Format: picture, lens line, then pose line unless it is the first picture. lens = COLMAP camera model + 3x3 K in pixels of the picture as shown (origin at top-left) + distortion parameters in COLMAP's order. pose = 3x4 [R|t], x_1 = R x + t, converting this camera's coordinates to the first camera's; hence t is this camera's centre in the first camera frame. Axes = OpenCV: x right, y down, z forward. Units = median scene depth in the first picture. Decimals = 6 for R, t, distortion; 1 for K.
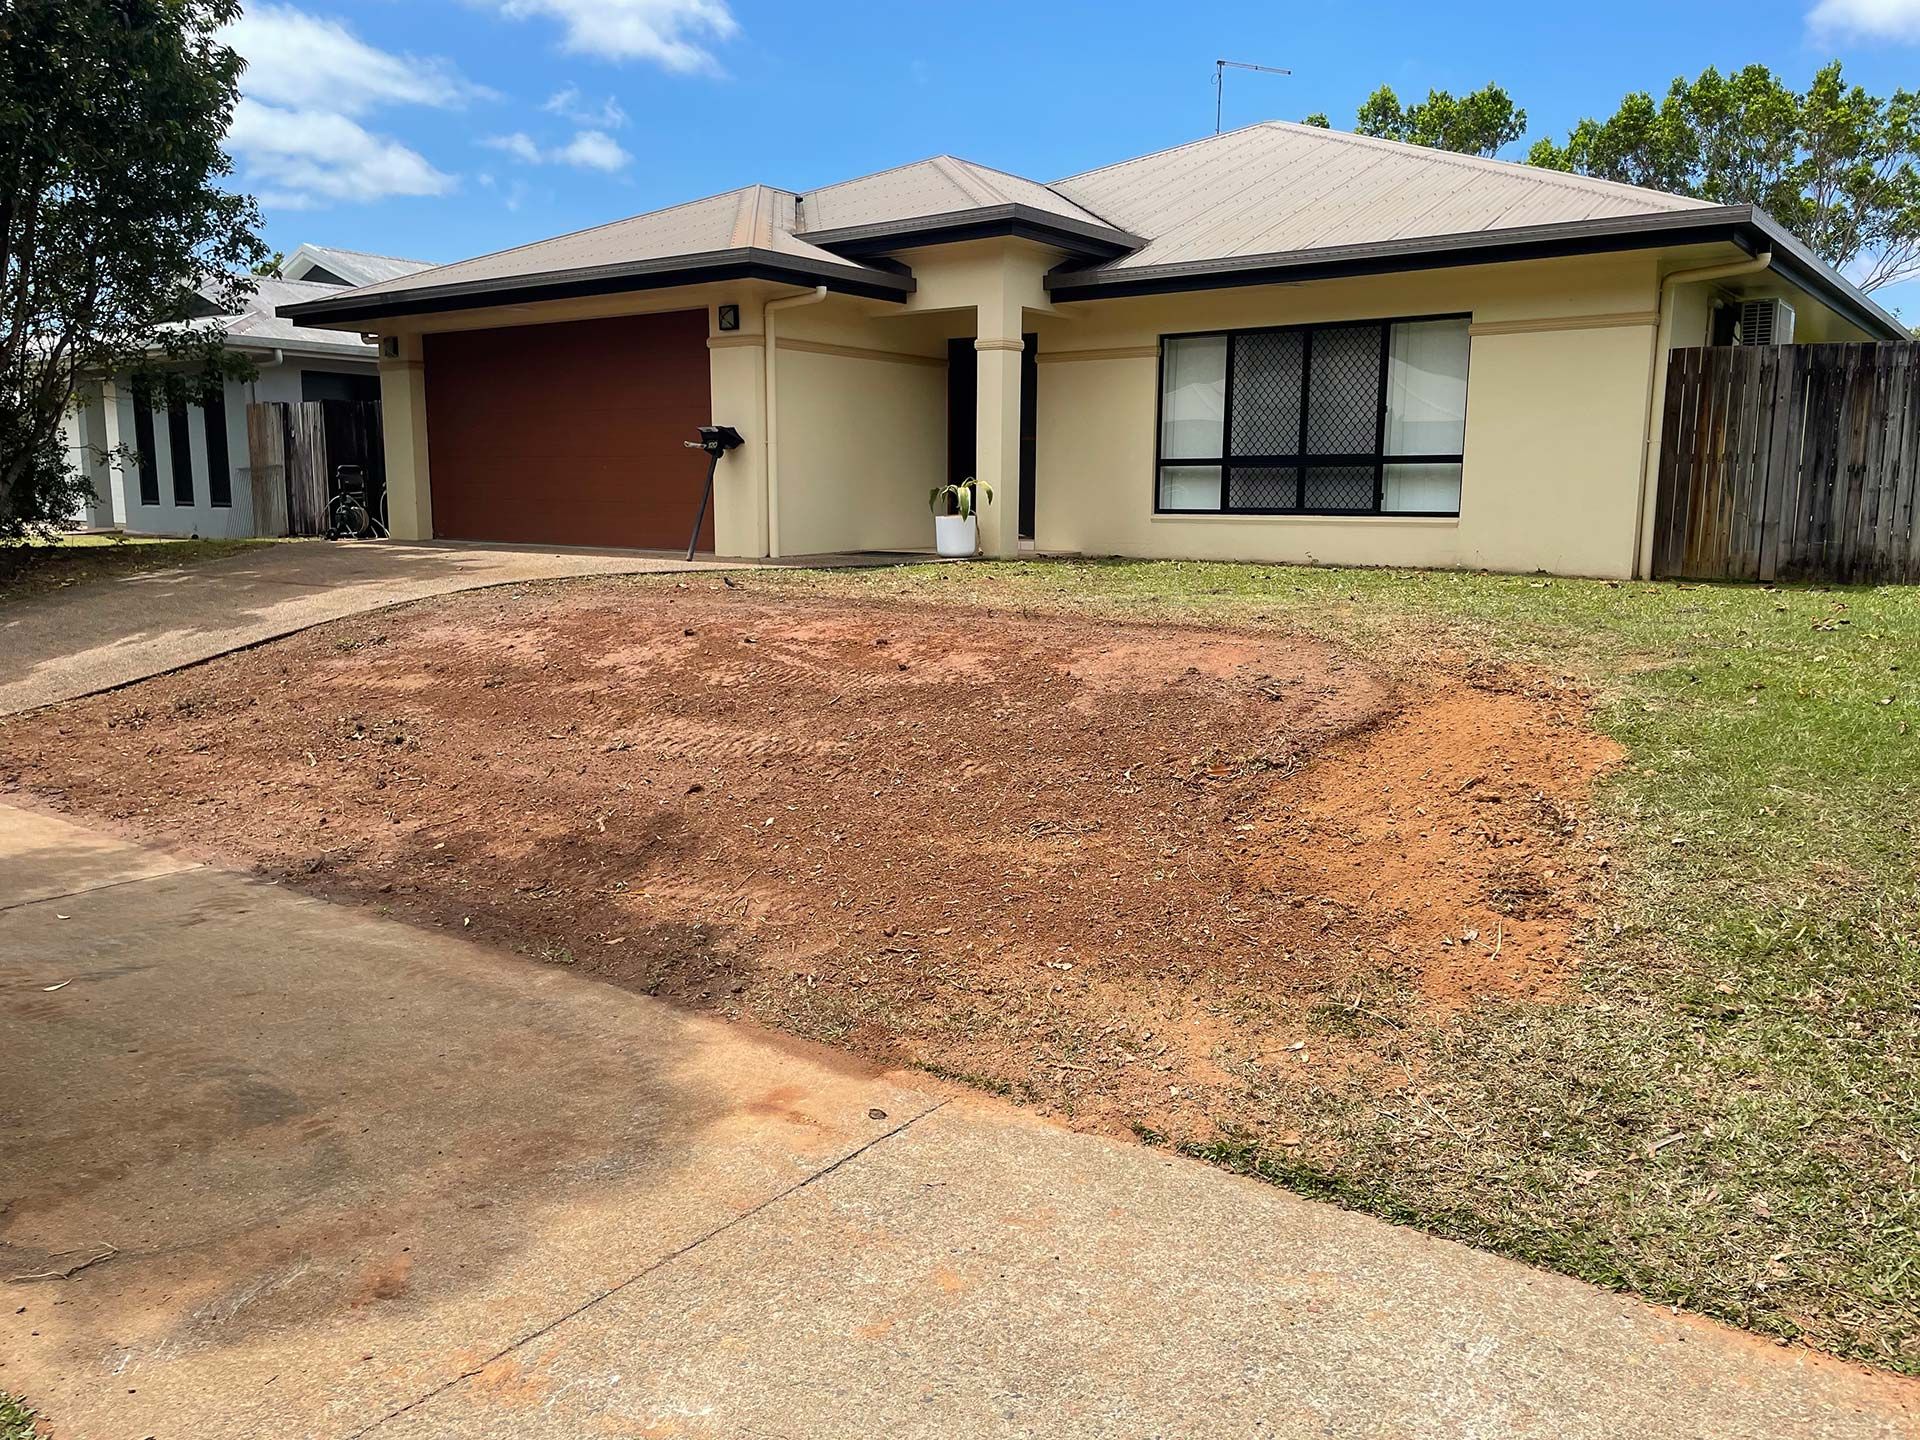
lens RADIAL K [[1470.3, 0, 960.0], [0, 1470.3, 720.0], [0, 0, 1]] dist [0.107653, -0.165342]
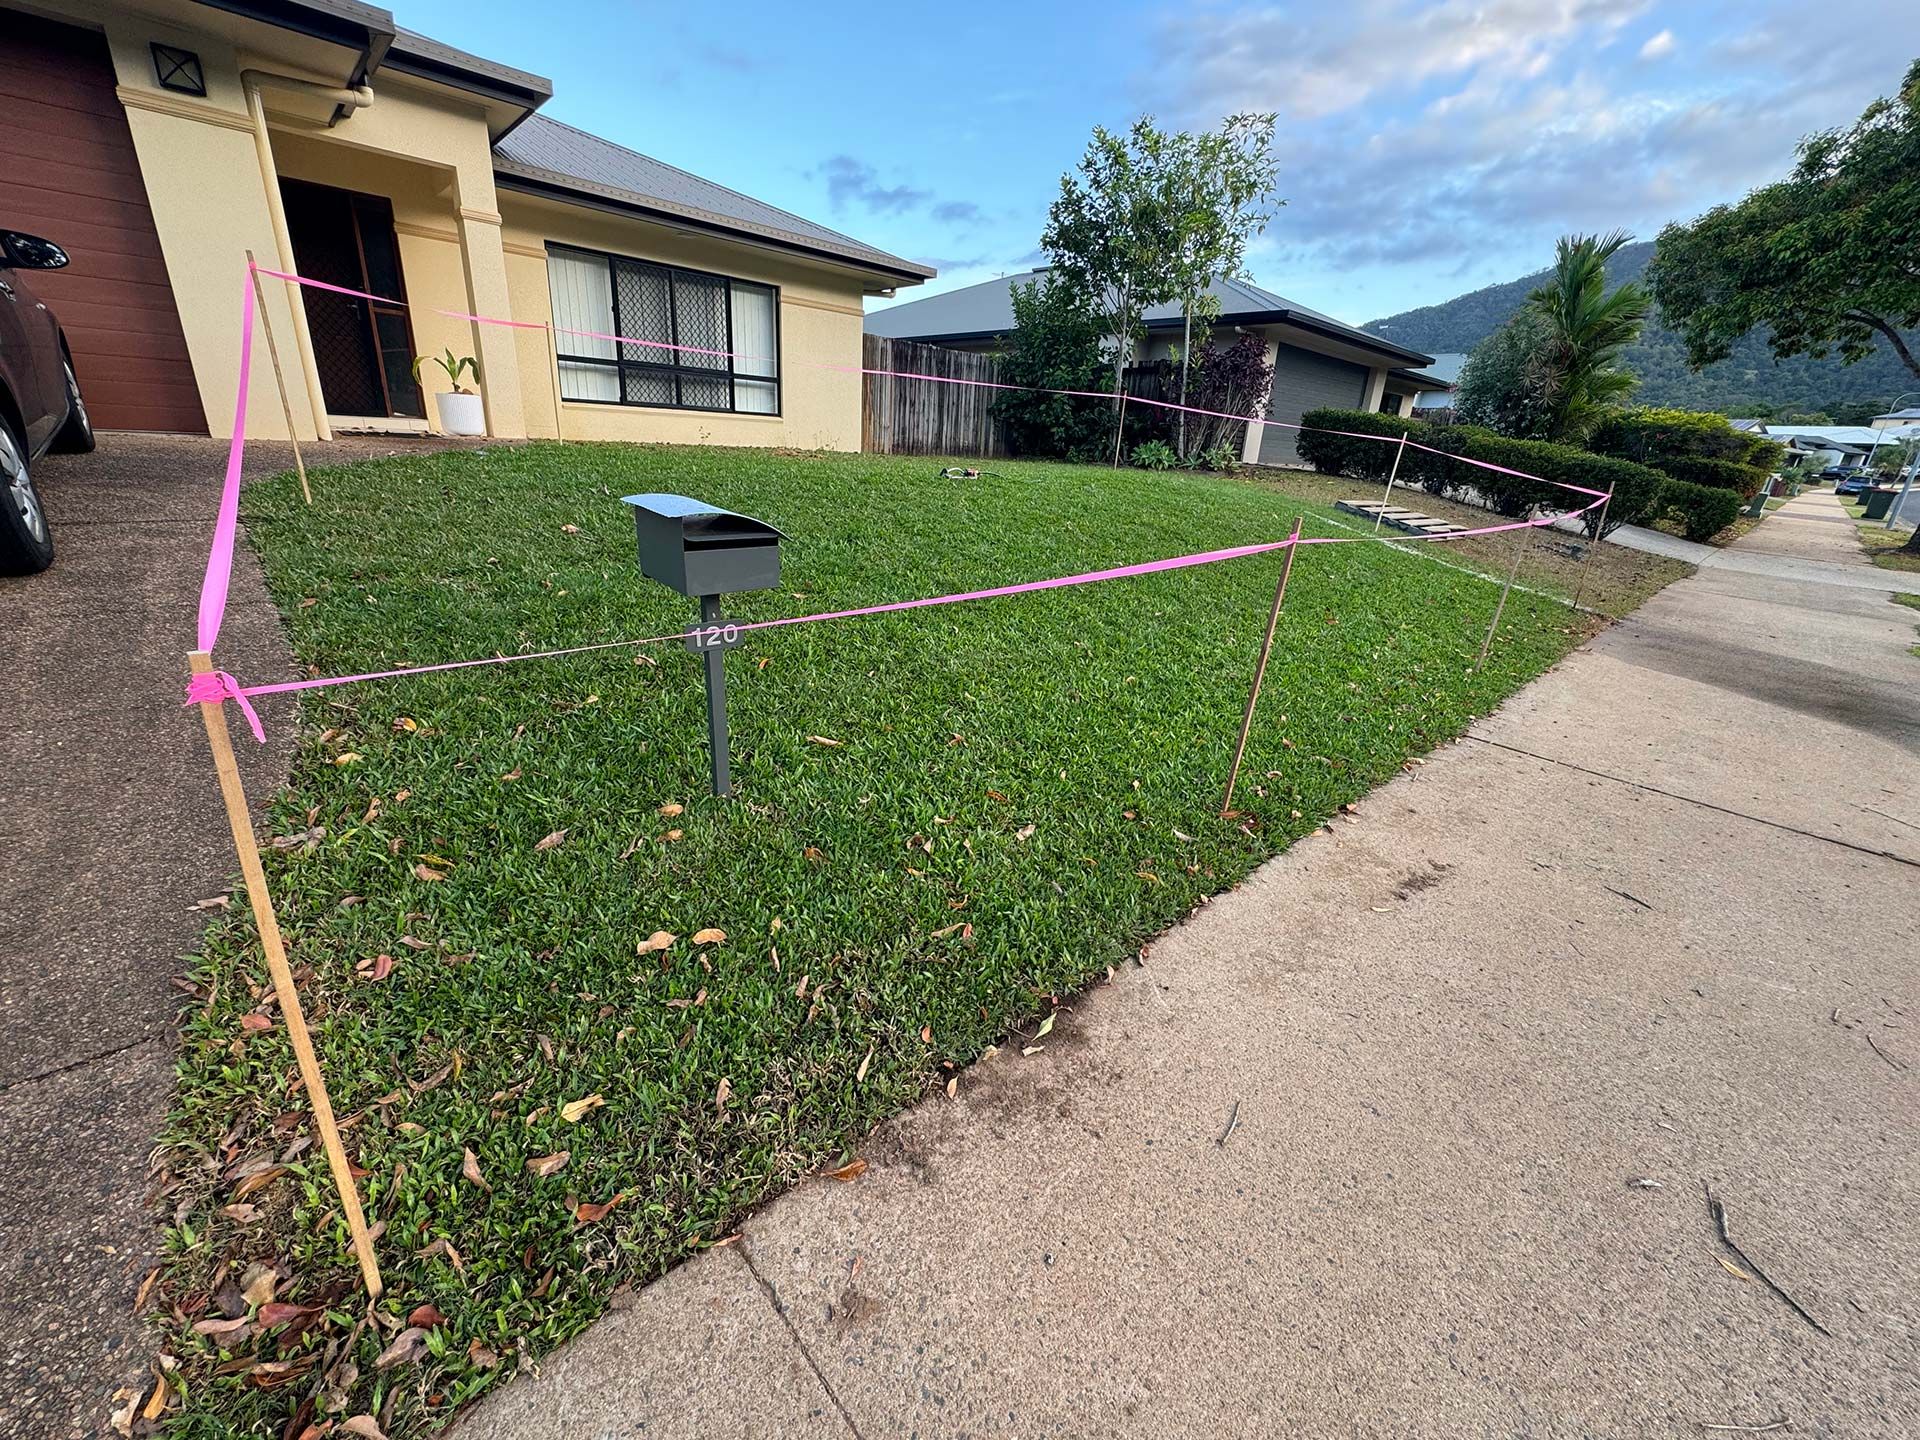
lens RADIAL K [[766.6, 0, 960.0], [0, 766.6, 720.0], [0, 0, 1]] dist [-0.002073, 0.000346]
pose [[0.182920, -0.339724, 0.922566, -0.506646], [0.085531, 0.940340, 0.329310, -0.076053], [-0.979400, 0.018671, 0.201064, 0.580419]]
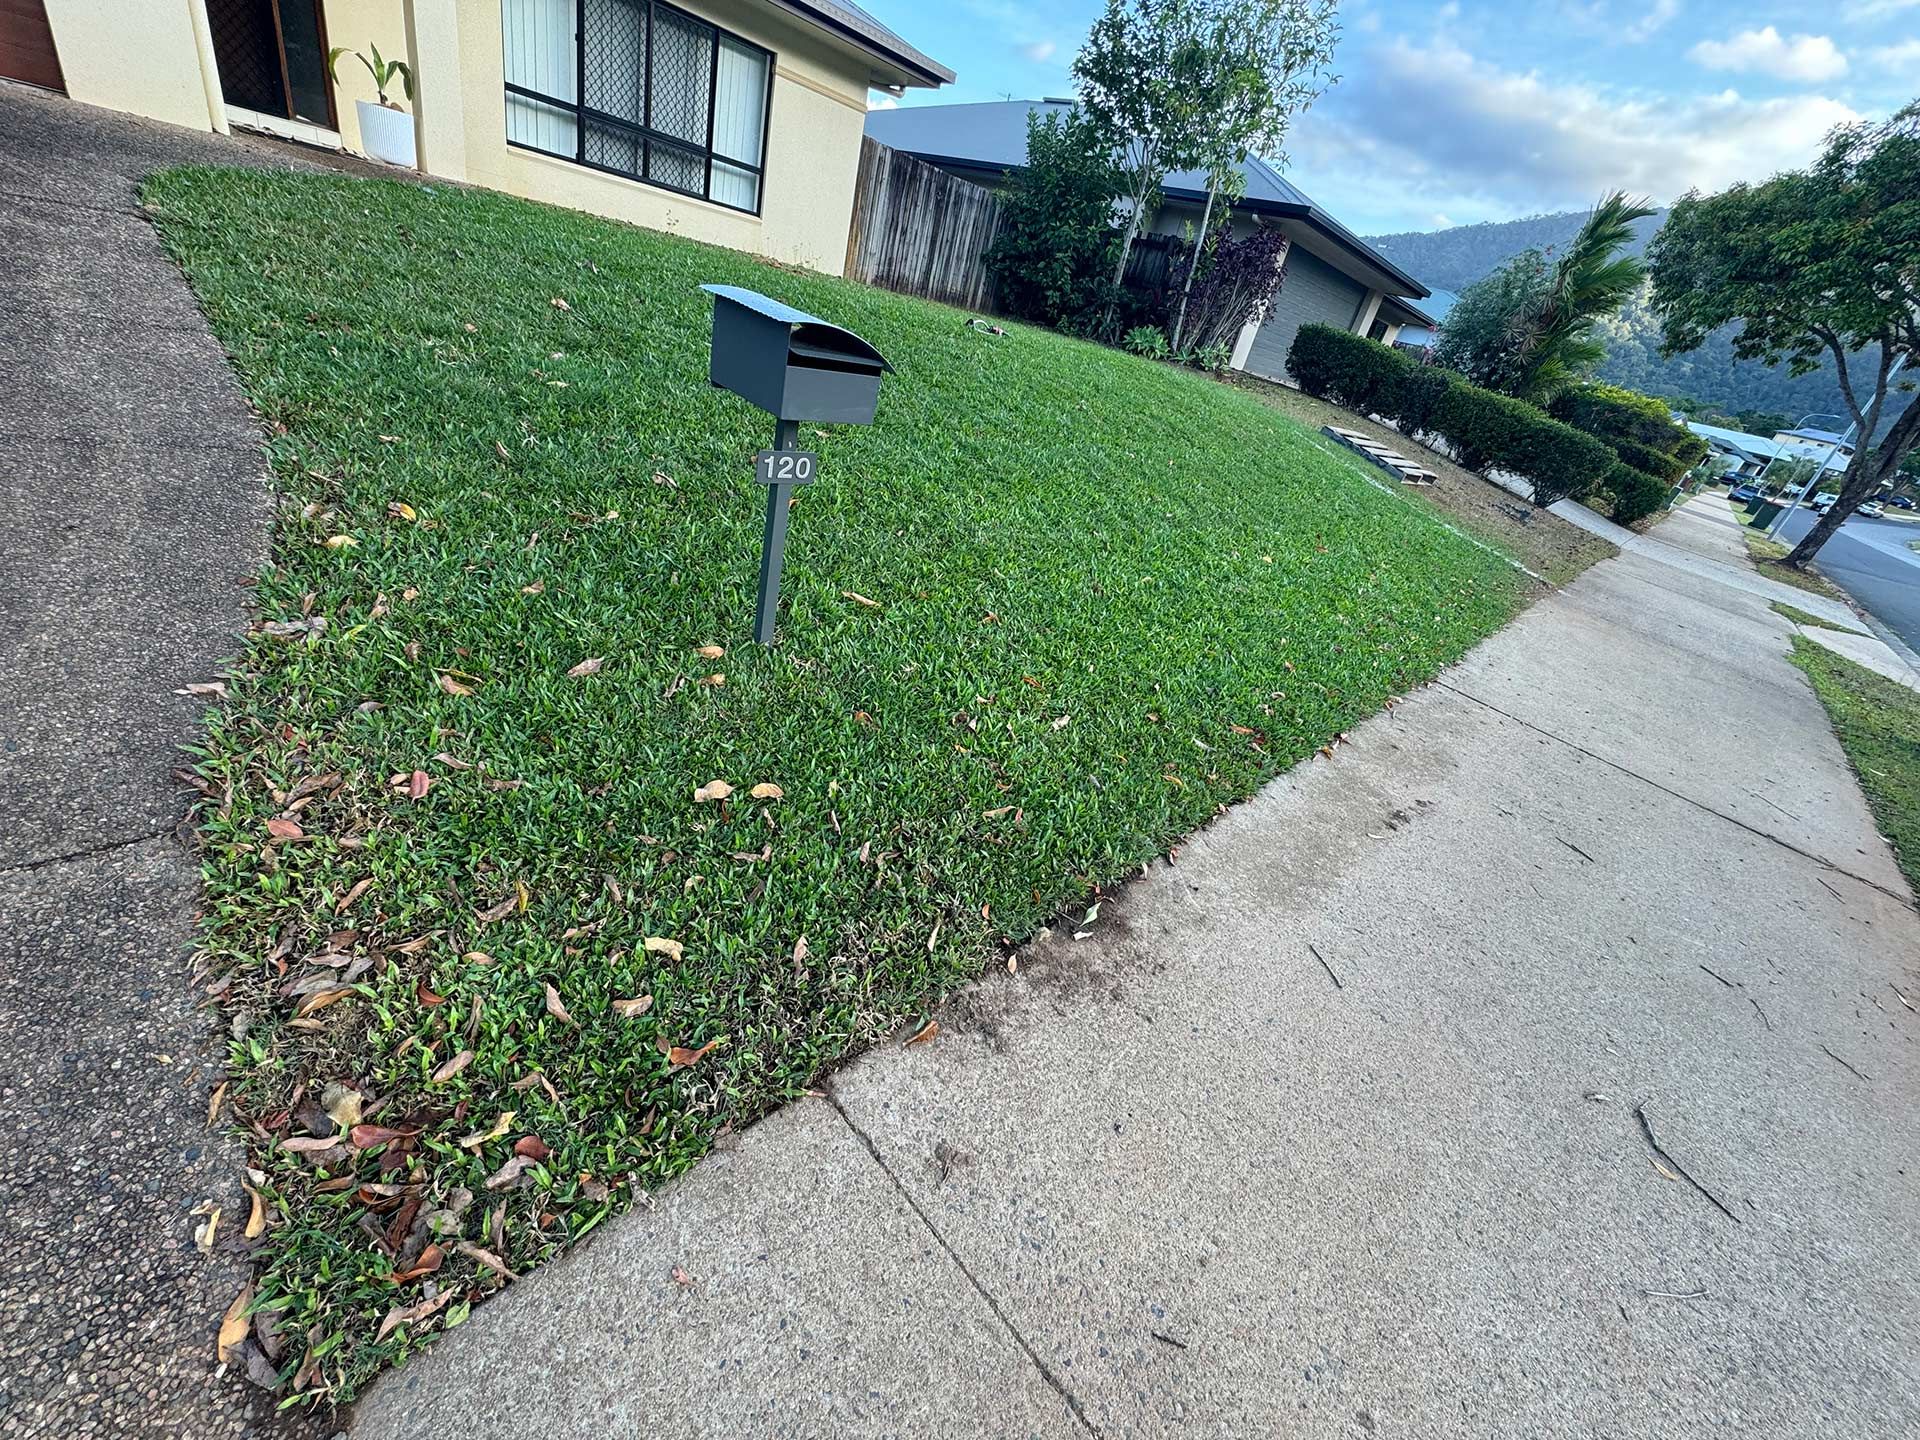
lens RADIAL K [[766.6, 0, 960.0], [0, 766.6, 720.0], [0, 0, 1]] dist [-0.002073, 0.000346]
pose [[0.139048, -0.464850, 0.874403, -0.505980], [-0.086198, 0.873948, 0.478315, -0.074508], [-0.986527, -0.141880, 0.081452, 0.611864]]
